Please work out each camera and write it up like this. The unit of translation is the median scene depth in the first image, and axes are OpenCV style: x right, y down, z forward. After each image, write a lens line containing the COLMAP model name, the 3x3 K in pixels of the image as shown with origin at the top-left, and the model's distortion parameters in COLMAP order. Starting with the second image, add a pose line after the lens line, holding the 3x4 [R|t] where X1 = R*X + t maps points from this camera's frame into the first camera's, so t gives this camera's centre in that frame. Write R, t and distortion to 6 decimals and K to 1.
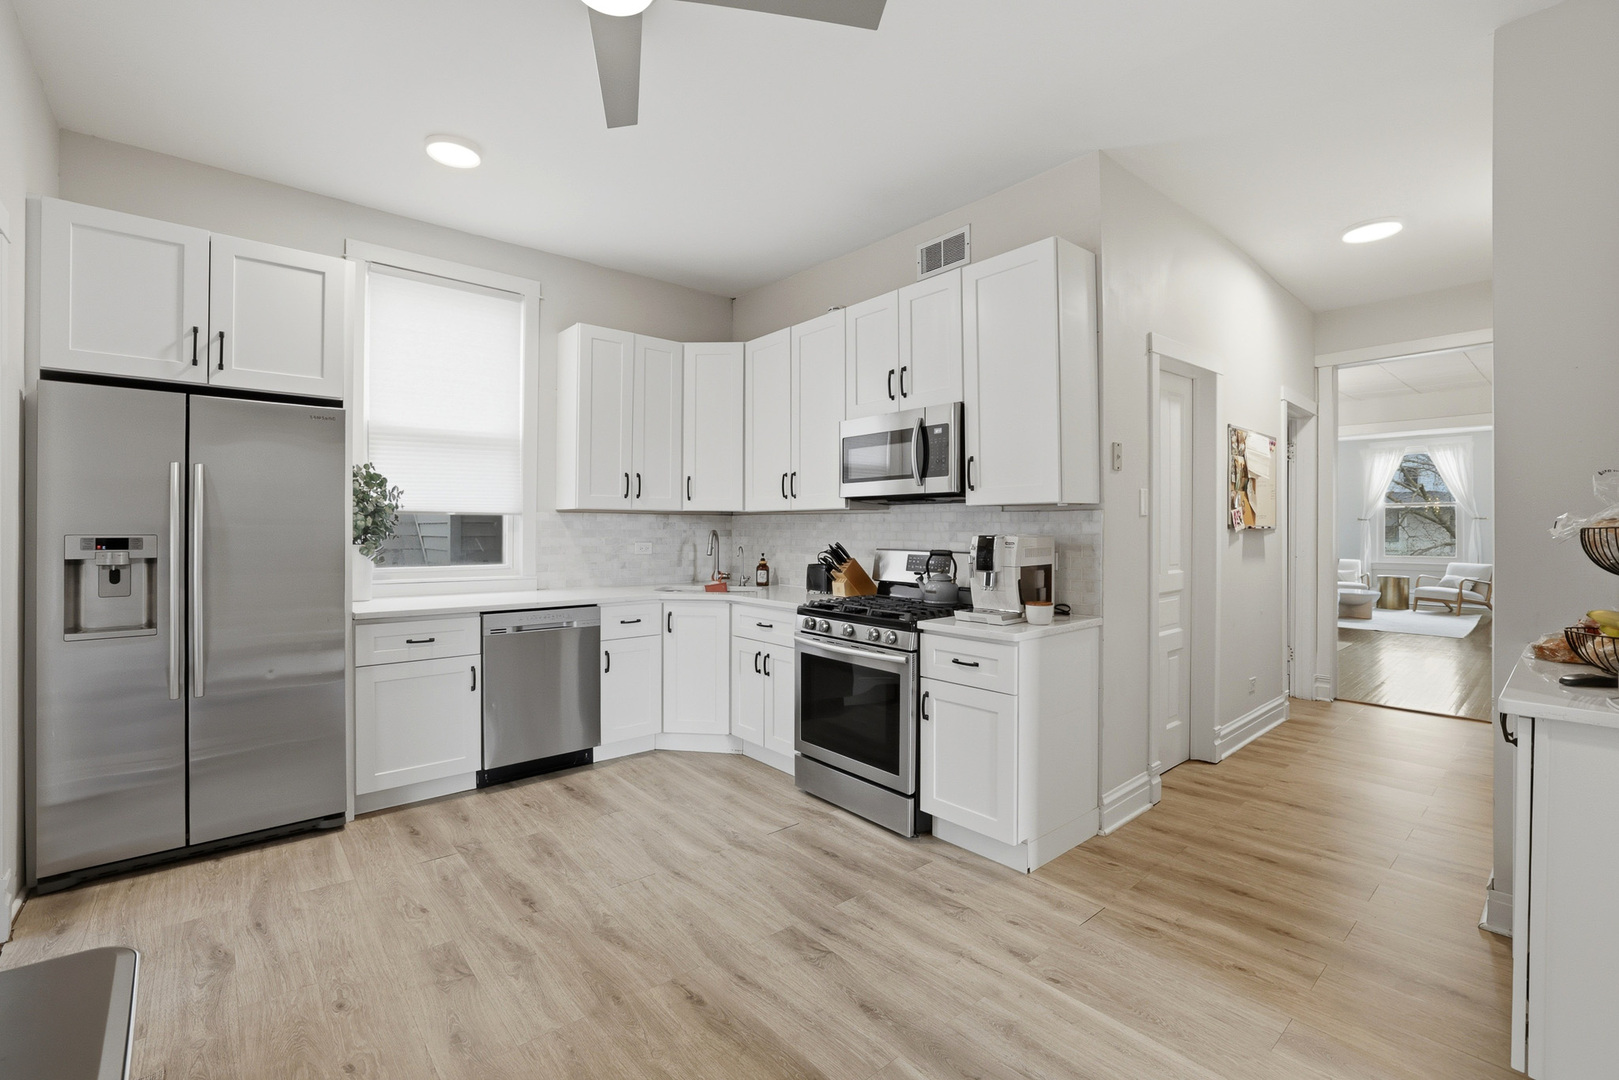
lens RADIAL K [[707.8, 0, 805.3], [0, 707.8, 527.0], [0, 0, 1]] dist [-0.037074, 0.014337]
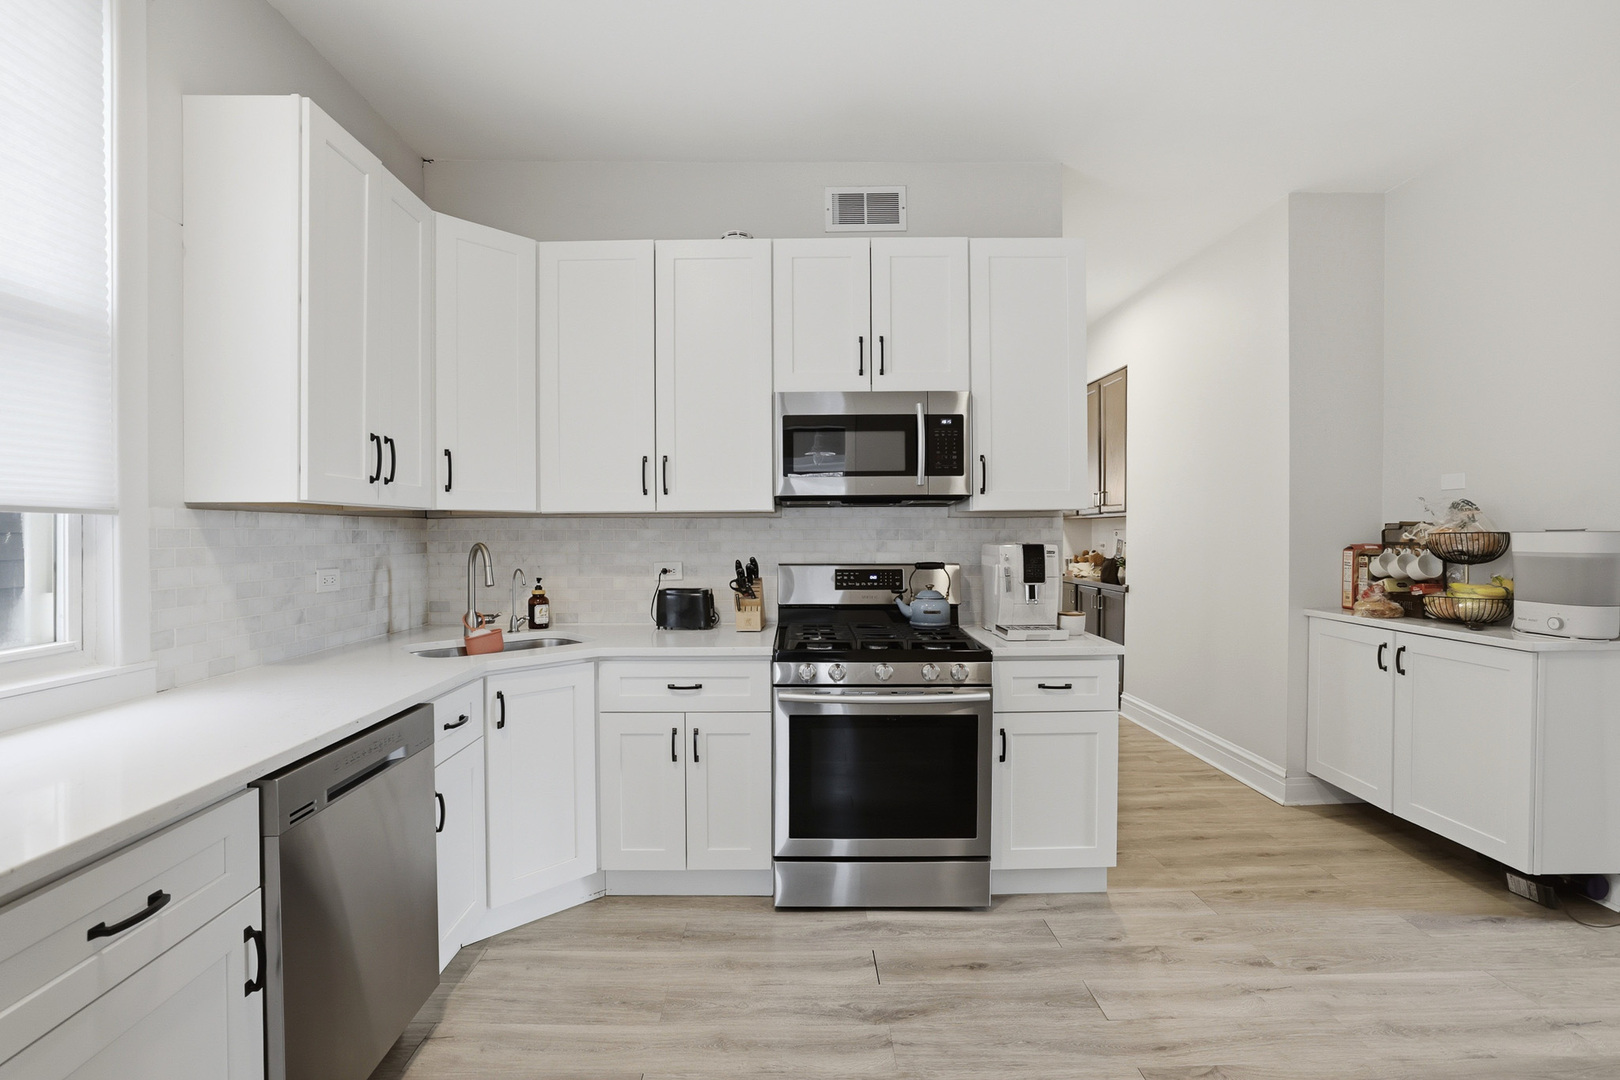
lens RADIAL K [[740.5, 0, 810.0], [0, 740.5, 540.0], [0, 0, 1]] dist [-0.040015, 0.016753]
pose [[0.641157, -0.015134, 0.767260, -0.557473], [0.005403, 0.999870, 0.015208, -0.008105], [-0.767391, -0.005605, 0.641155, 0.517482]]
